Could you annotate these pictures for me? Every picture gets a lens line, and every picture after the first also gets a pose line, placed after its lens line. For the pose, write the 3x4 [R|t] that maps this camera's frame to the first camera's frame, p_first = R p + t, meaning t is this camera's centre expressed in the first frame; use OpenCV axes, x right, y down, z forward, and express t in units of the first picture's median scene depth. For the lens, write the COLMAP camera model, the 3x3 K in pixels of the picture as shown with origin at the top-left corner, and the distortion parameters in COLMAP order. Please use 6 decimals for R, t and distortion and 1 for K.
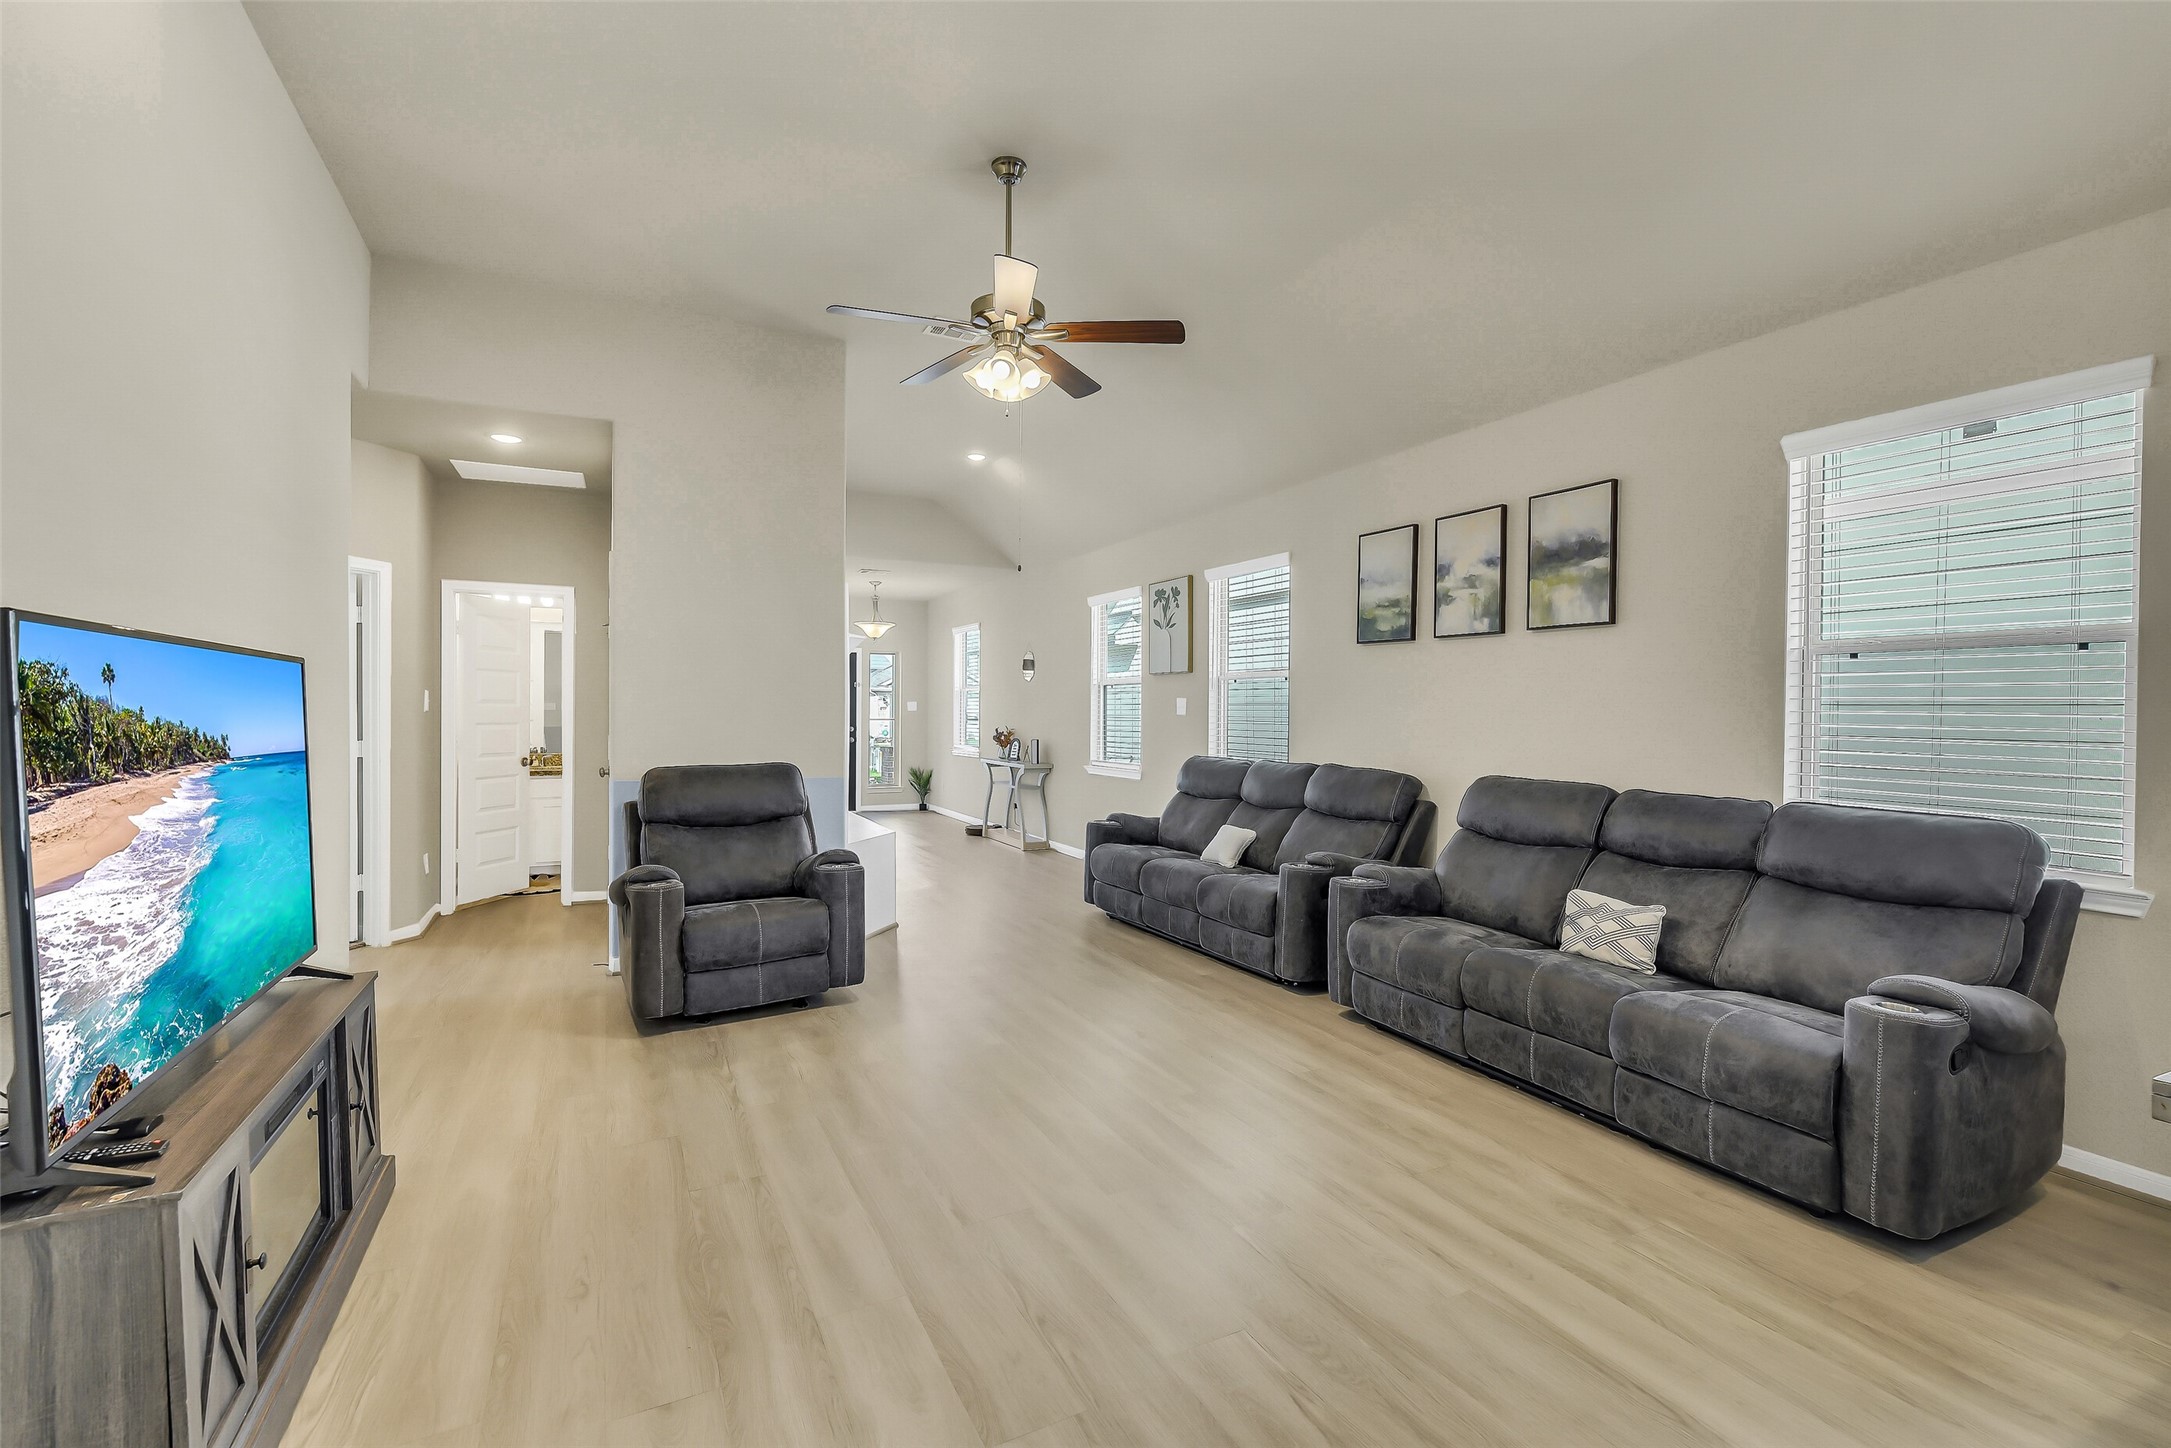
lens RADIAL K [[961.2, 0, 1102.4], [0, 961.2, 721.8], [0, 0, 1]] dist [0.000713, -0.000916]
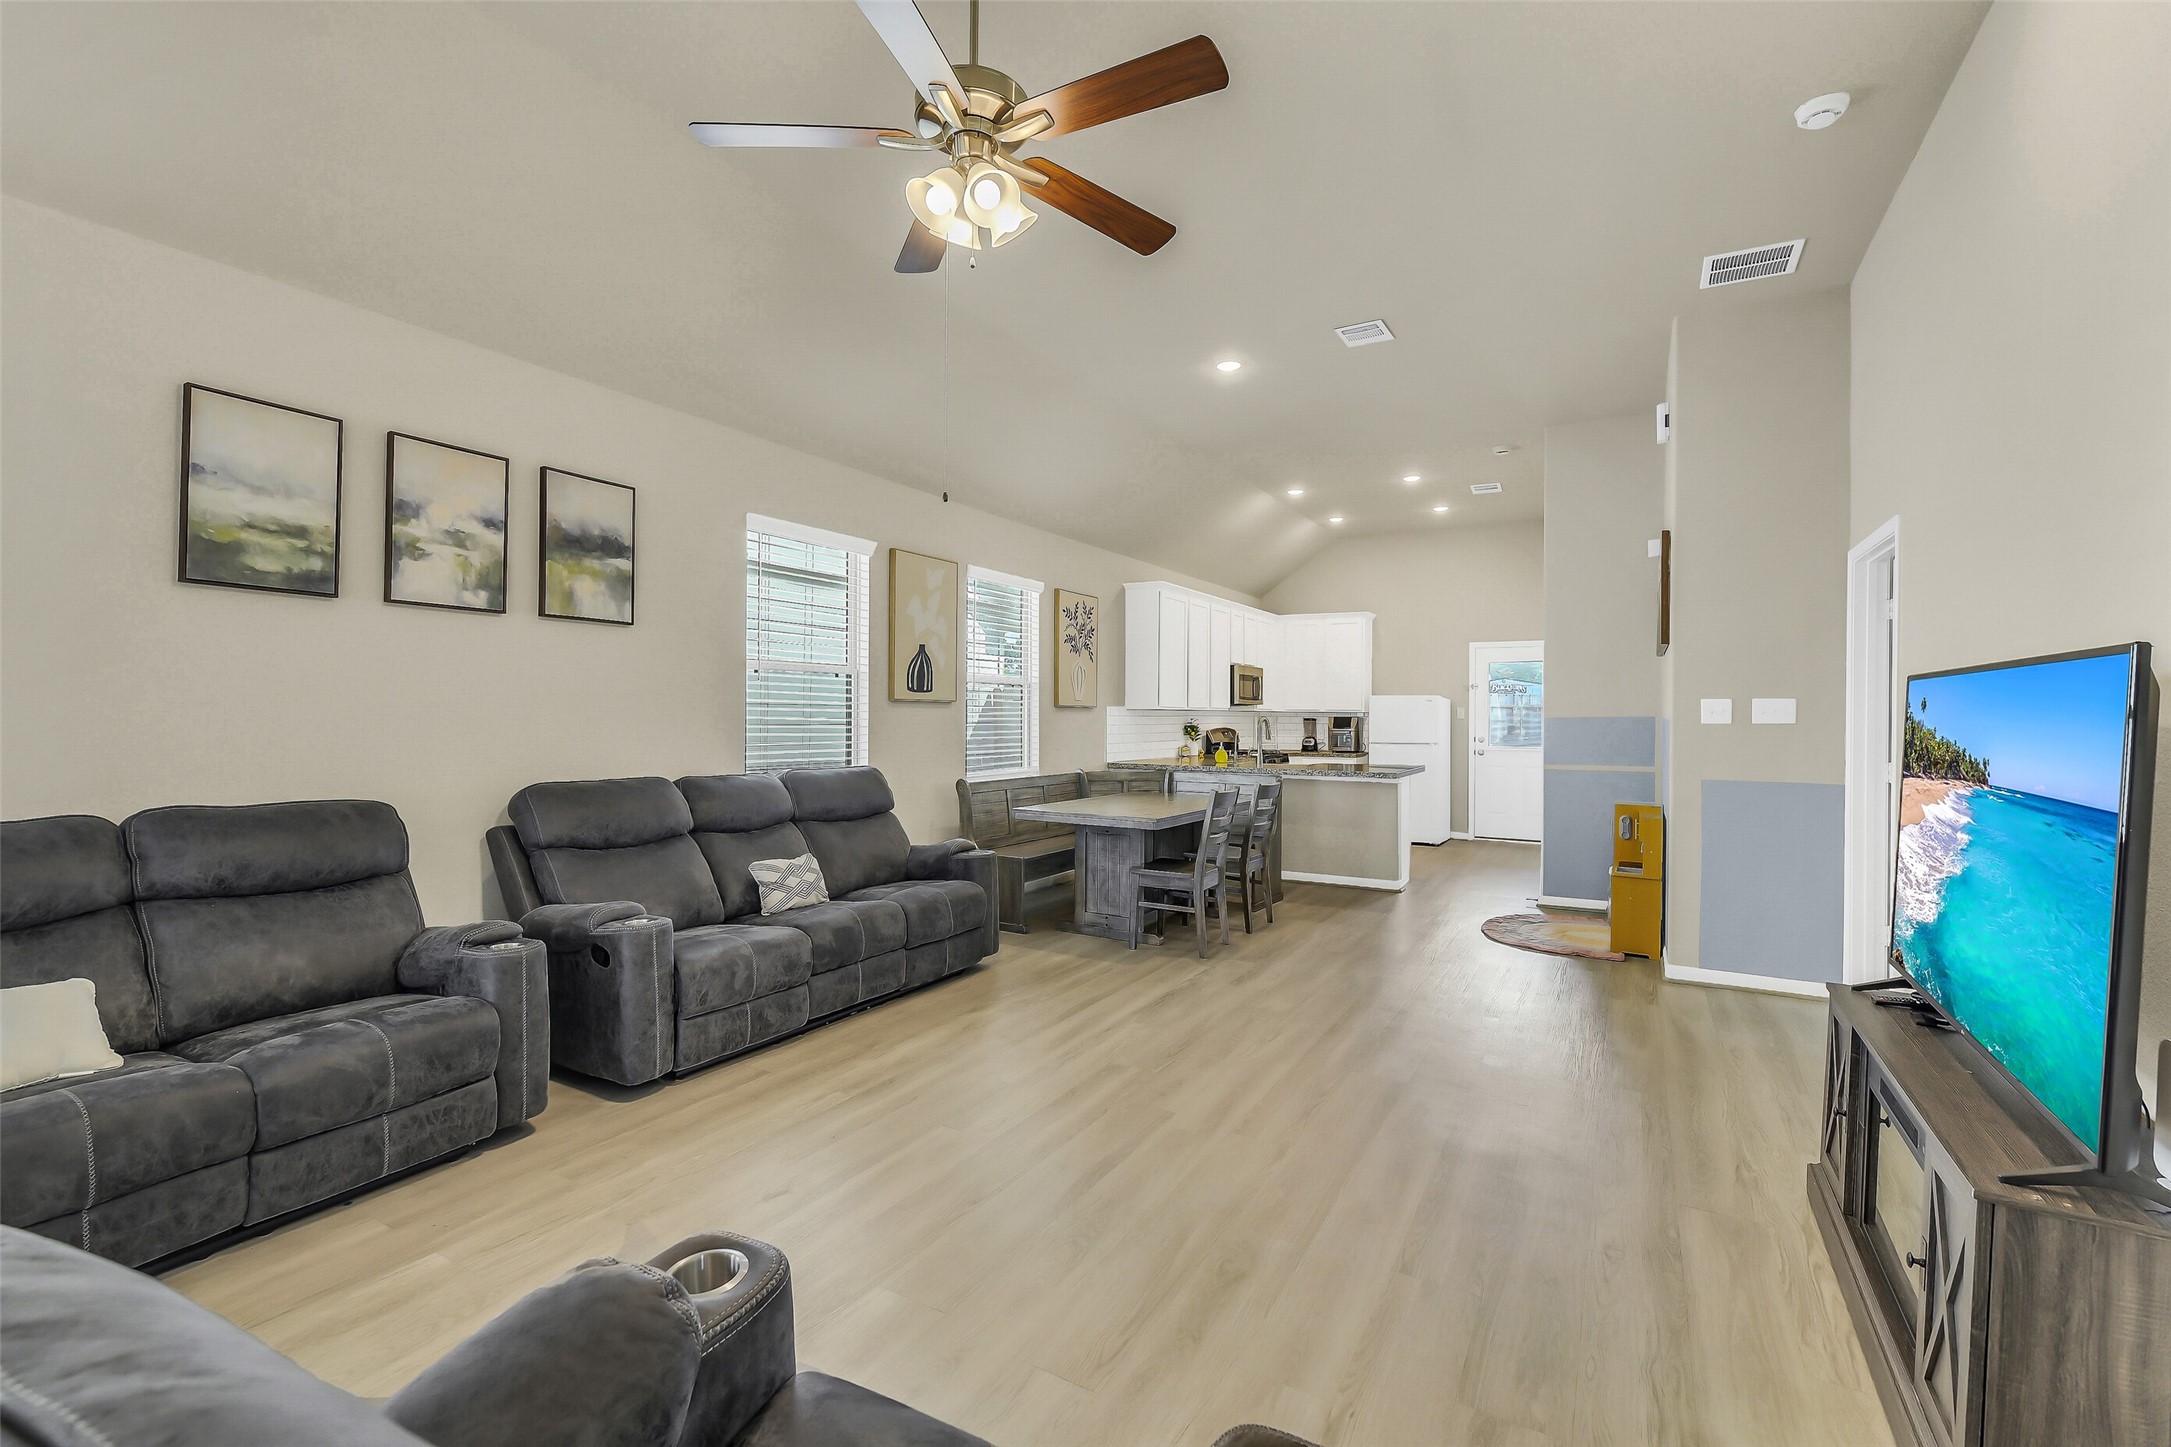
lens RADIAL K [[940.9, 0, 1091.5], [0, 940.9, 715.0], [0, 0, 1]] dist [0.000821, -0.001047]
pose [[-0.546098, -0.014513, 0.837595, -0.597751], [-0.004269, 0.999885, 0.014542, -0.020085], [-0.837710, 0.004365, -0.546097, 1.117357]]
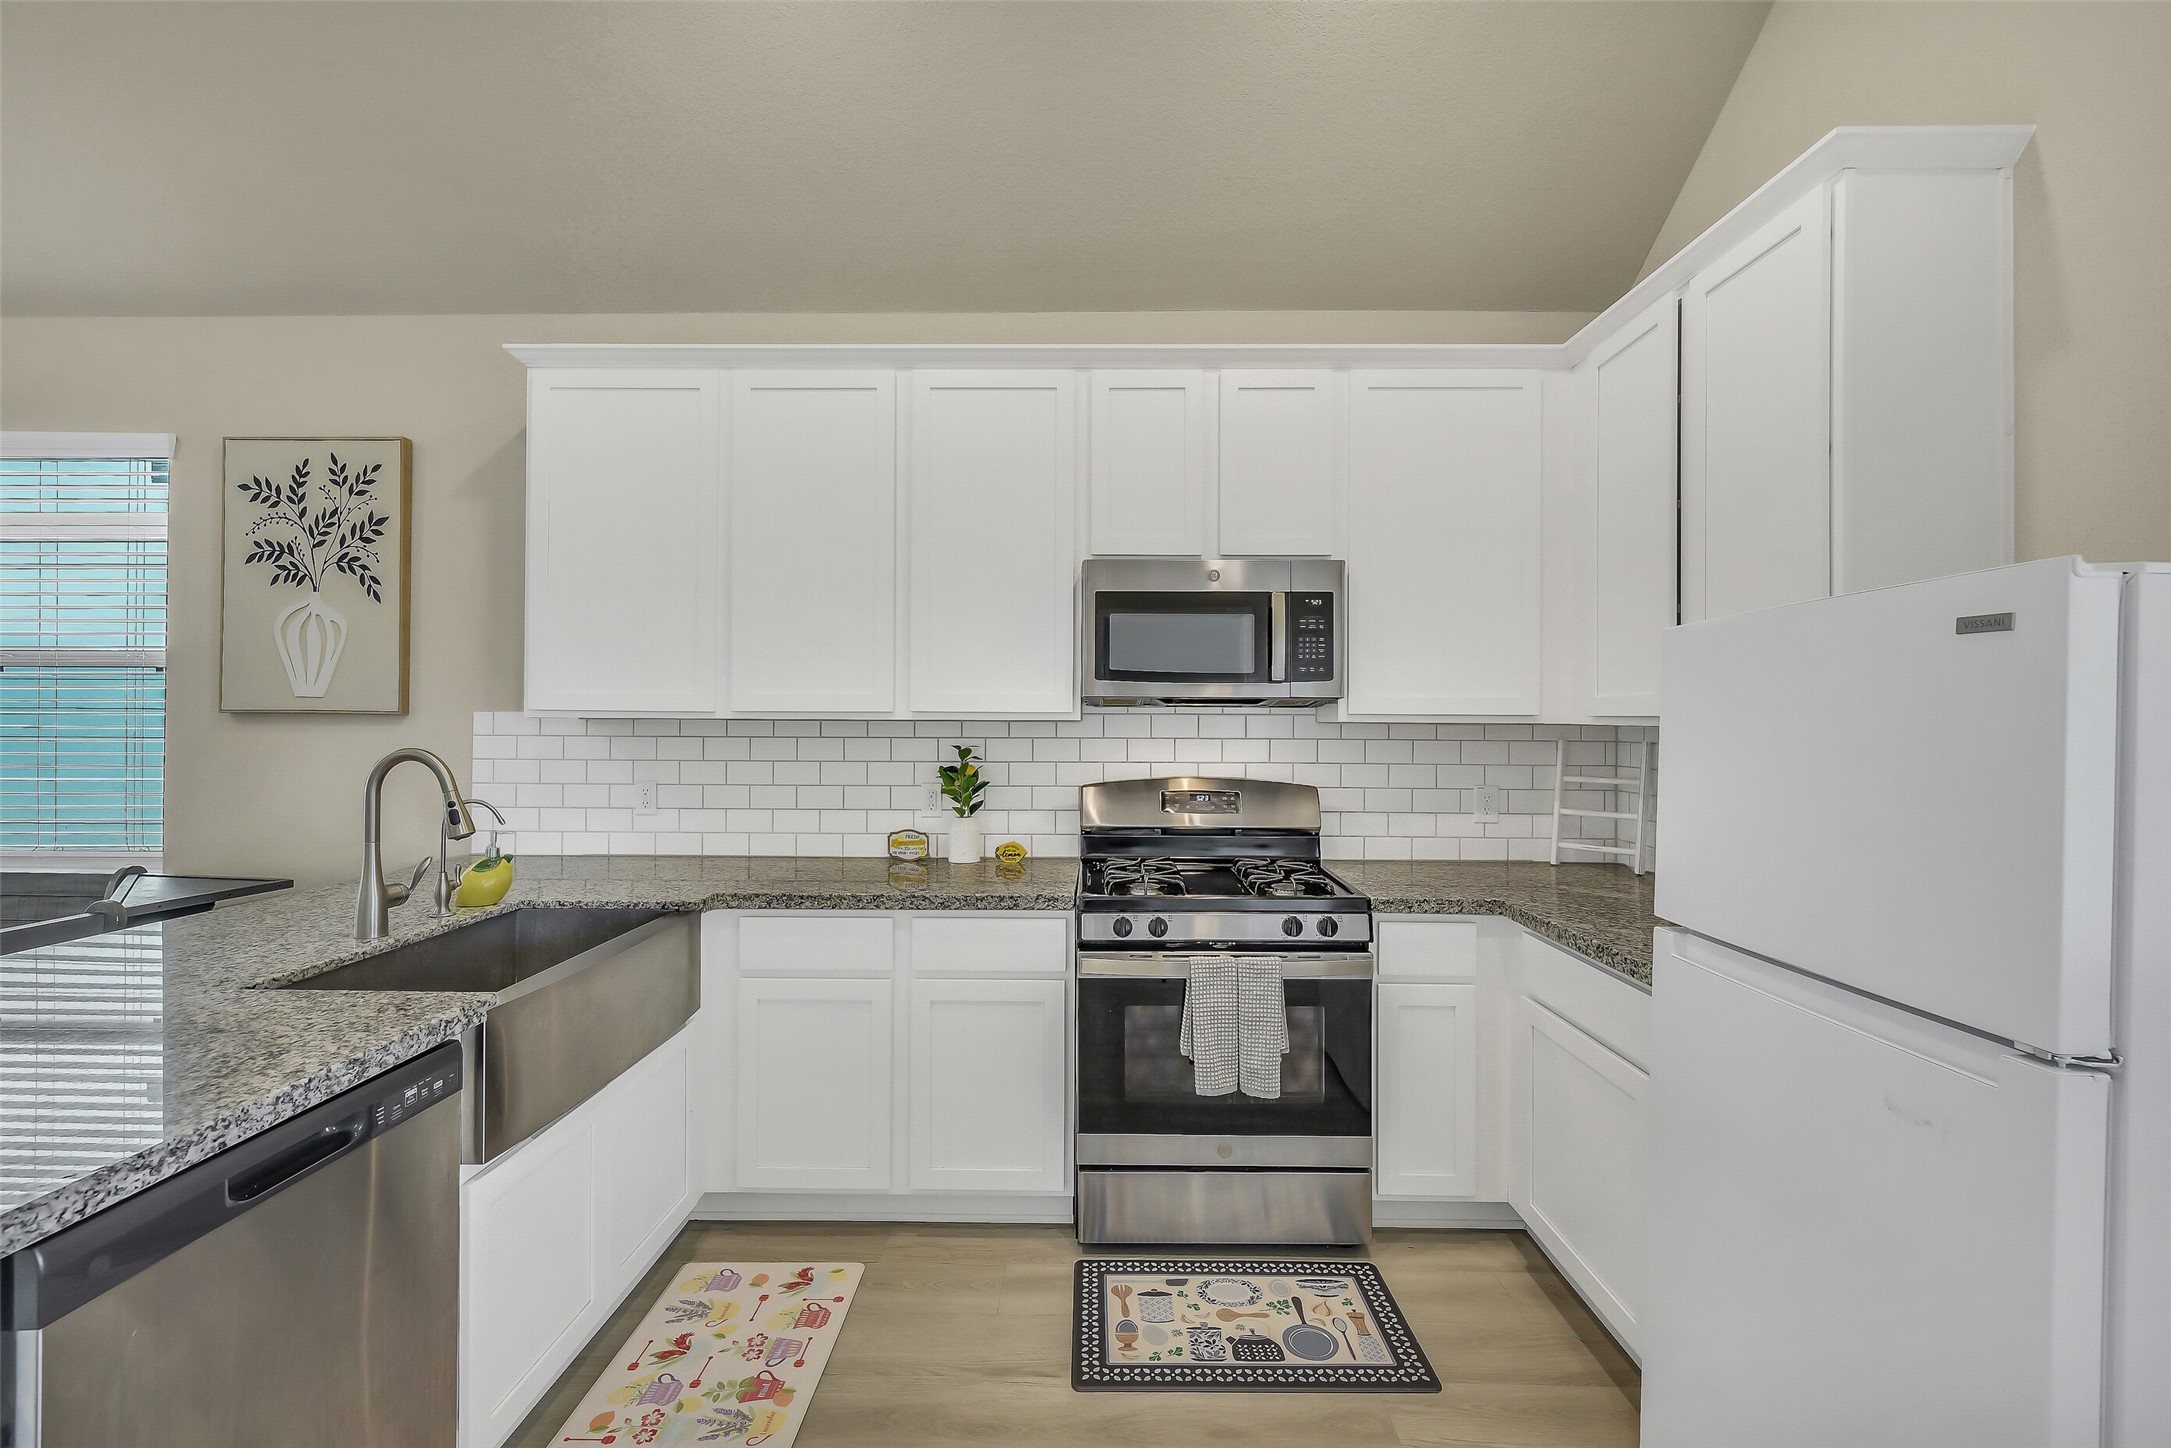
lens RADIAL K [[940.9, 0, 1091.5], [0, 940.9, 715.5], [0, 0, 1]] dist [0.000821, -0.001047]
pose [[0.467115, -0.005057, 0.884182, 0.571316], [0.007118, 0.999973, 0.001958, -0.004225], [-0.884168, 0.005379, 0.467138, -0.765593]]
